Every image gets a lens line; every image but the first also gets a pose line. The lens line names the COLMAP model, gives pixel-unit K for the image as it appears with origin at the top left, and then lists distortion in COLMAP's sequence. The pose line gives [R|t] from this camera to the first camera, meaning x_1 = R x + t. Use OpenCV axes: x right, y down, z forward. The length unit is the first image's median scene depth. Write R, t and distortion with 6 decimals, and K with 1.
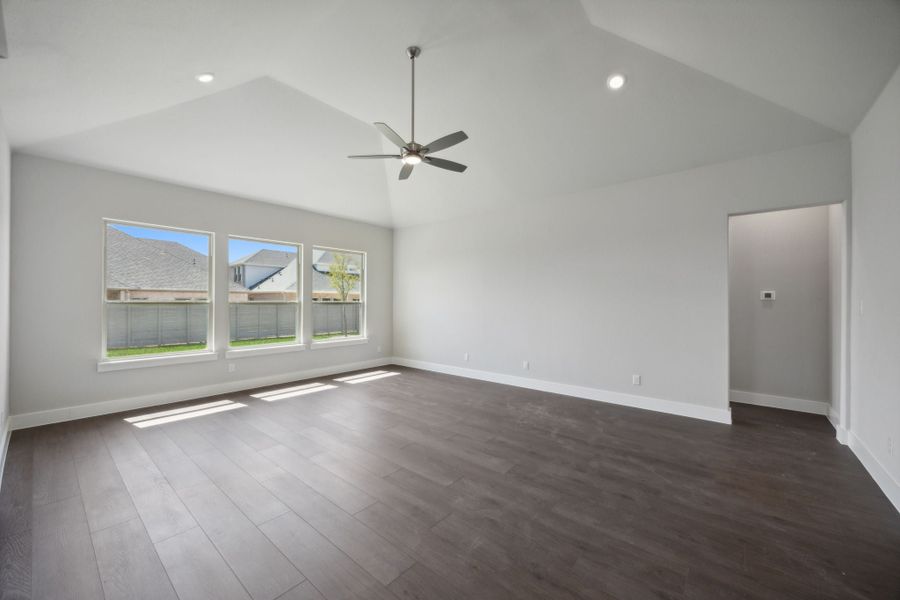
lens RADIAL K [[359.7, 0, 451.4], [0, 359.7, 297.6], [0, 0, 1]] dist [0.004822, -0.000749]
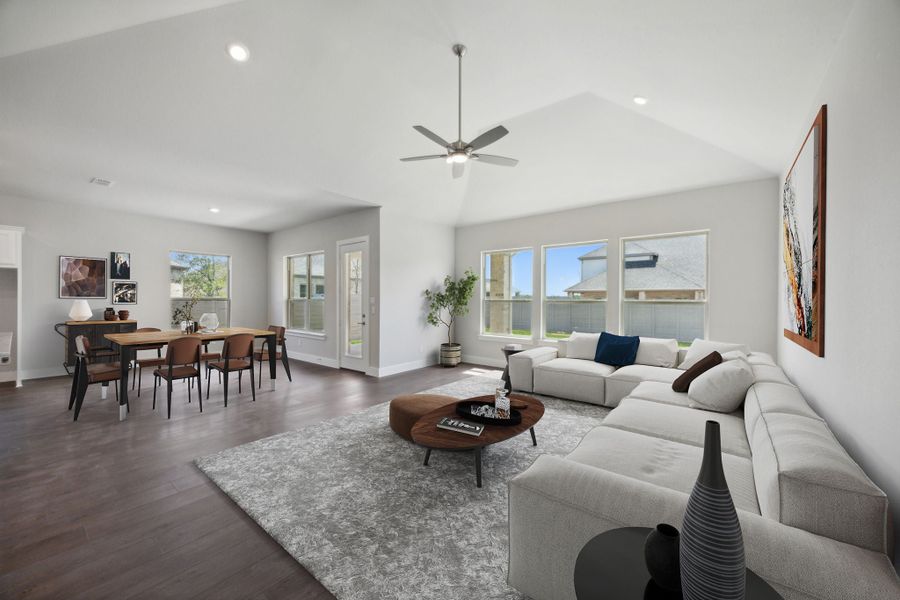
lens RADIAL K [[349.3, 0, 448.0], [0, 349.3, 303.5], [0, 0, 1]] dist [-0.001963, 0.000848]
pose [[0.008691, 0.011141, -0.999900, 0.440938], [0.007665, 0.999908, 0.011207, 0.002880], [0.999933, -0.007761, 0.008604, 0.483483]]
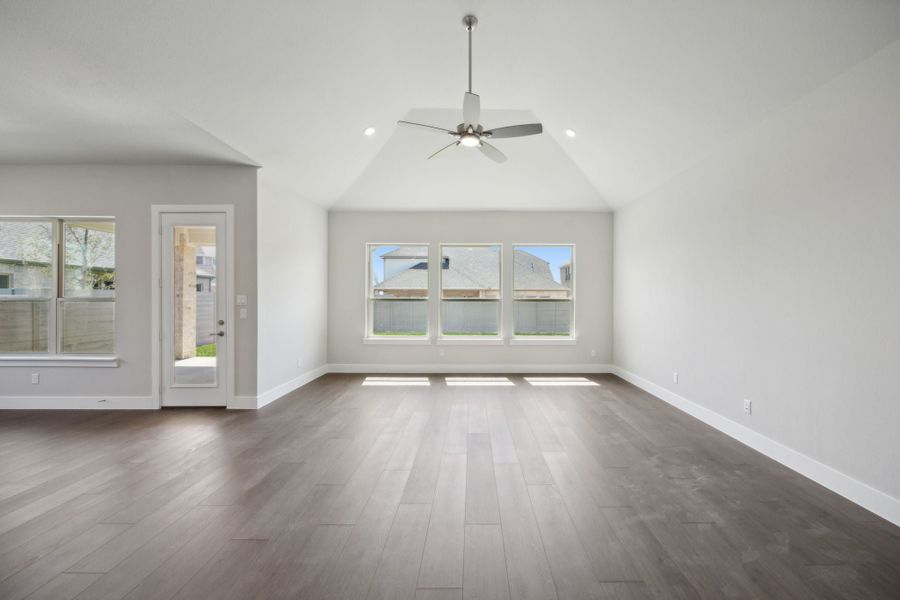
lens RADIAL K [[359.7, 0, 462.3], [0, 359.7, 297.0], [0, 0, 1]] dist [0.004822, -0.000749]
pose [[0.636493, -0.001826, -0.771281, 0.286521], [0.007136, 0.999968, 0.003521, -0.000553], [0.771250, -0.007745, 0.636485, 0.196956]]
